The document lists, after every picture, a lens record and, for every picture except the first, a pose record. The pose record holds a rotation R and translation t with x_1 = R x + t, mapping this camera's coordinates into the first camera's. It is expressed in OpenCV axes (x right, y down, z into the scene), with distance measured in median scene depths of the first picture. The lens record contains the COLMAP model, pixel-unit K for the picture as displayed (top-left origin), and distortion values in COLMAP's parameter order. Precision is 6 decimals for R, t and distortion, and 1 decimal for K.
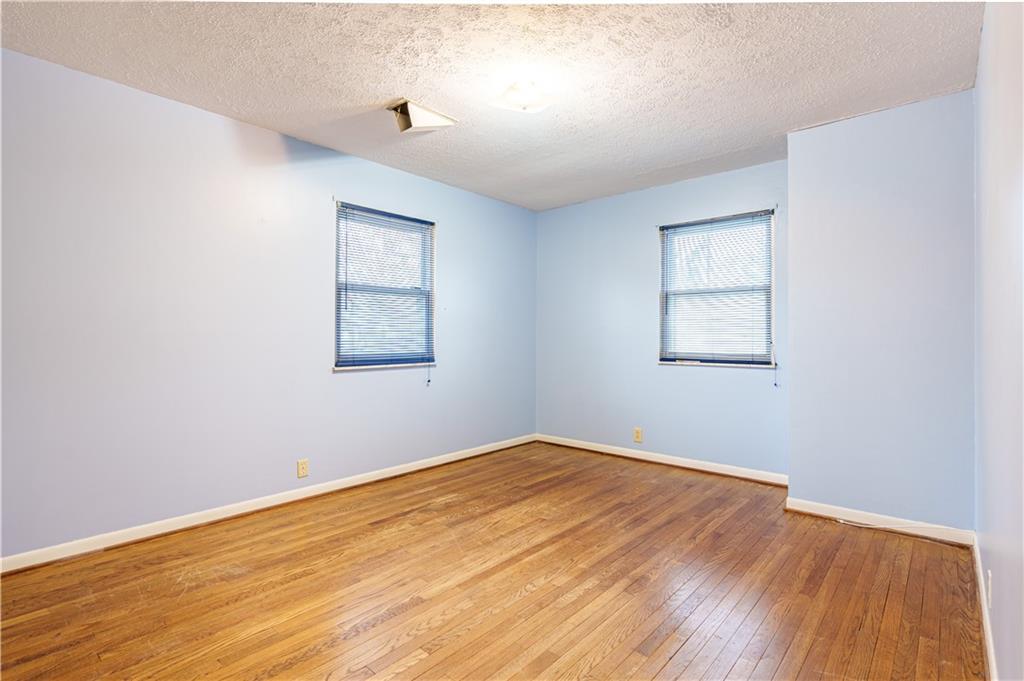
lens RADIAL K [[494.2, 0, 513.1], [0, 494.2, 338.7], [0, 0, 1]] dist [-0.005496, -0.001557]
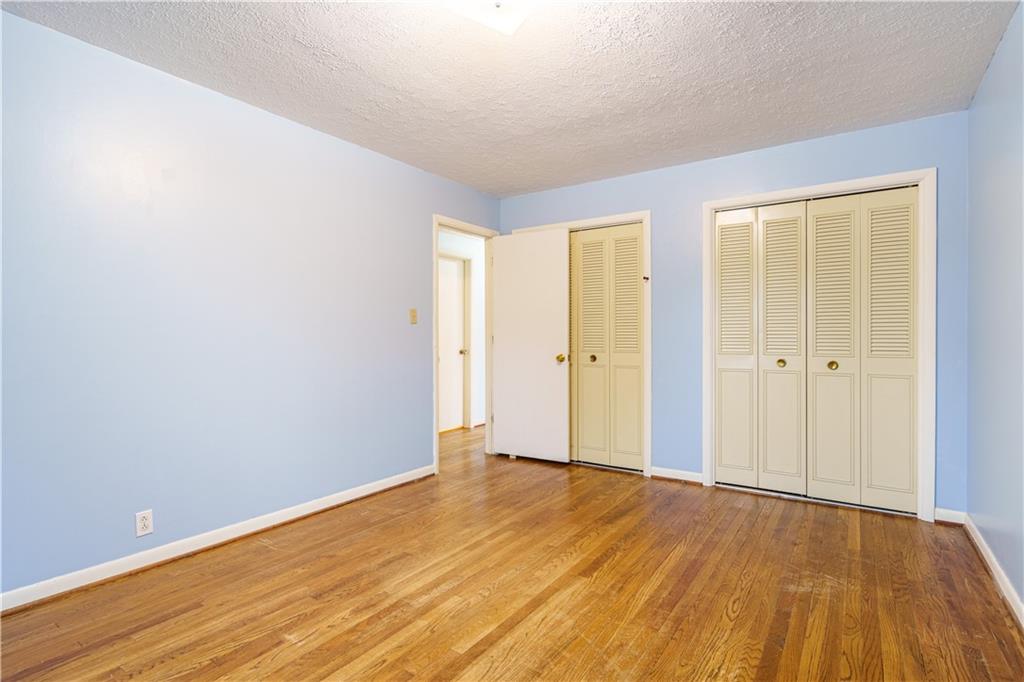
lens RADIAL K [[494.2, 0, 507.1], [0, 494.2, 337.3], [0, 0, 1]] dist [-0.005496, -0.001557]
pose [[-0.994096, -0.001822, -0.108490, 0.090497], [-0.002727, 0.999963, 0.008194, -0.013206], [0.108472, 0.008442, -0.994064, 1.815391]]
